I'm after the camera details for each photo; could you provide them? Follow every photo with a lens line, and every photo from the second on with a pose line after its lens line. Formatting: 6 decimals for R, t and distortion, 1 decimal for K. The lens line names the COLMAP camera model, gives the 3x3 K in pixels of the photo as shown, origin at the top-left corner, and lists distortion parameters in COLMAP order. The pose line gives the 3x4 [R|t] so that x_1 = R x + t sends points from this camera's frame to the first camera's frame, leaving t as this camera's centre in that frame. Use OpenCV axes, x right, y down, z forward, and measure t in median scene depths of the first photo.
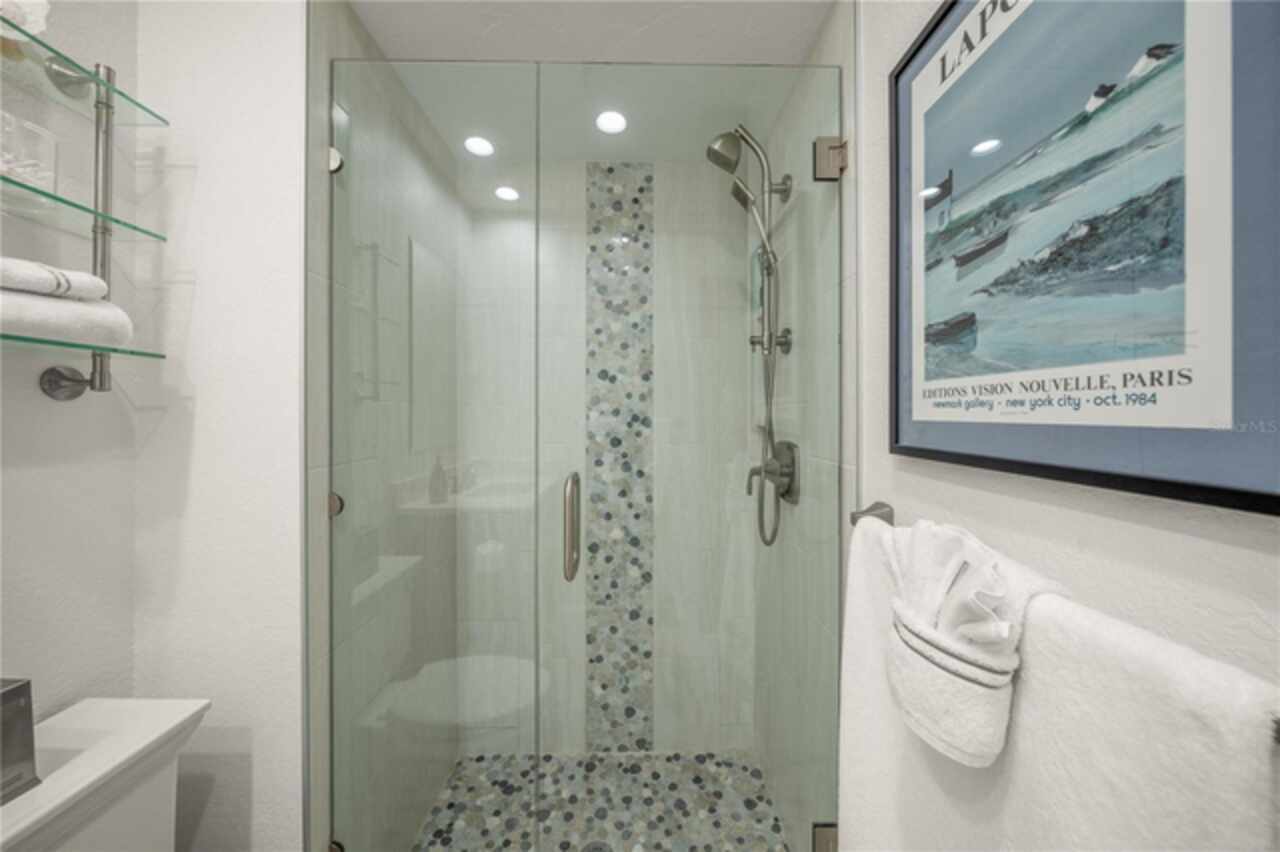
lens RADIAL K [[433.9, 0, 638.7], [0, 433.9, 413.5], [0, 0, 1]] dist [-0.005522, -0.000042]
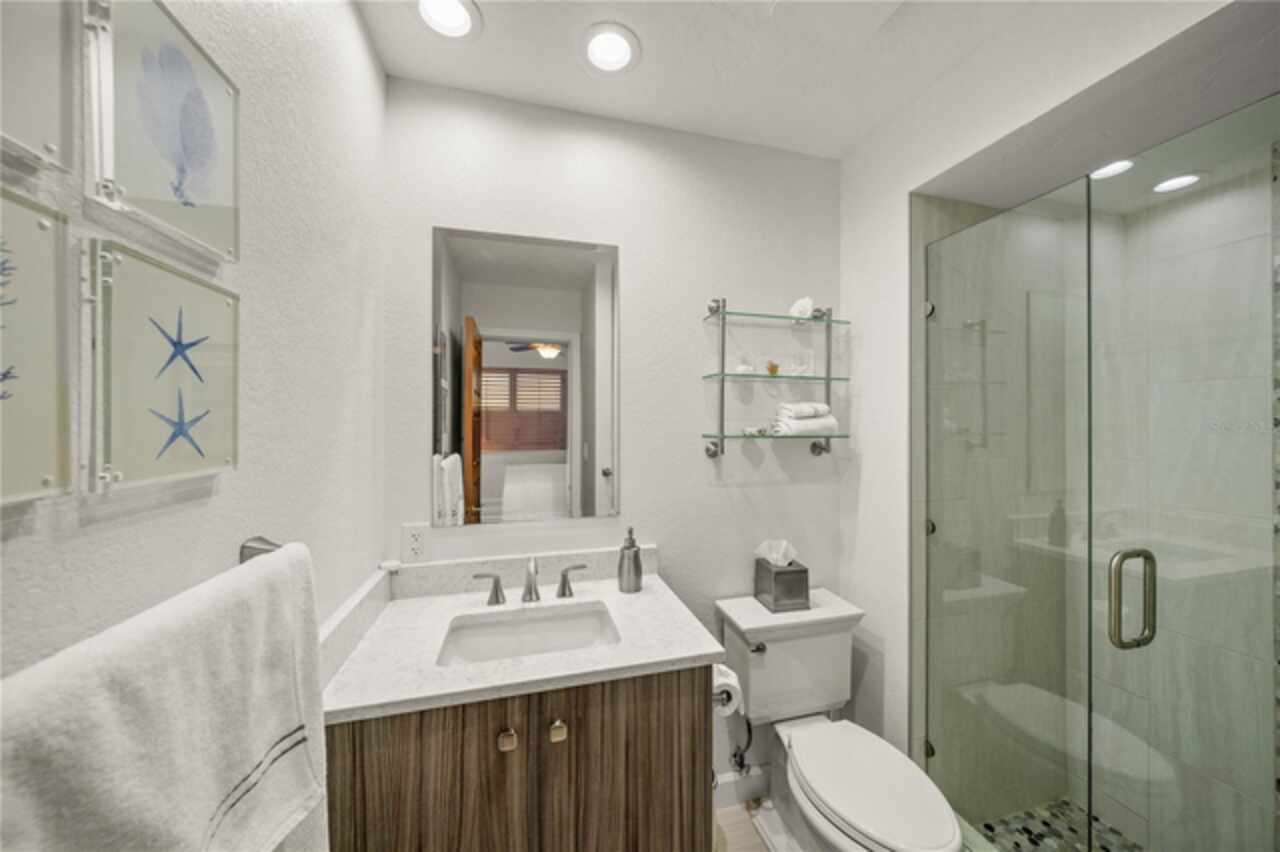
lens RADIAL K [[433.9, 0, 639.0], [0, 433.9, 422.8], [0, 0, 1]] dist [-0.005522, -0.000042]
pose [[0.237325, 0.001934, -0.971428, 0.551123], [0.001033, 0.999997, 0.002243, -0.165833], [0.971430, -0.001536, 0.237322, -0.383604]]
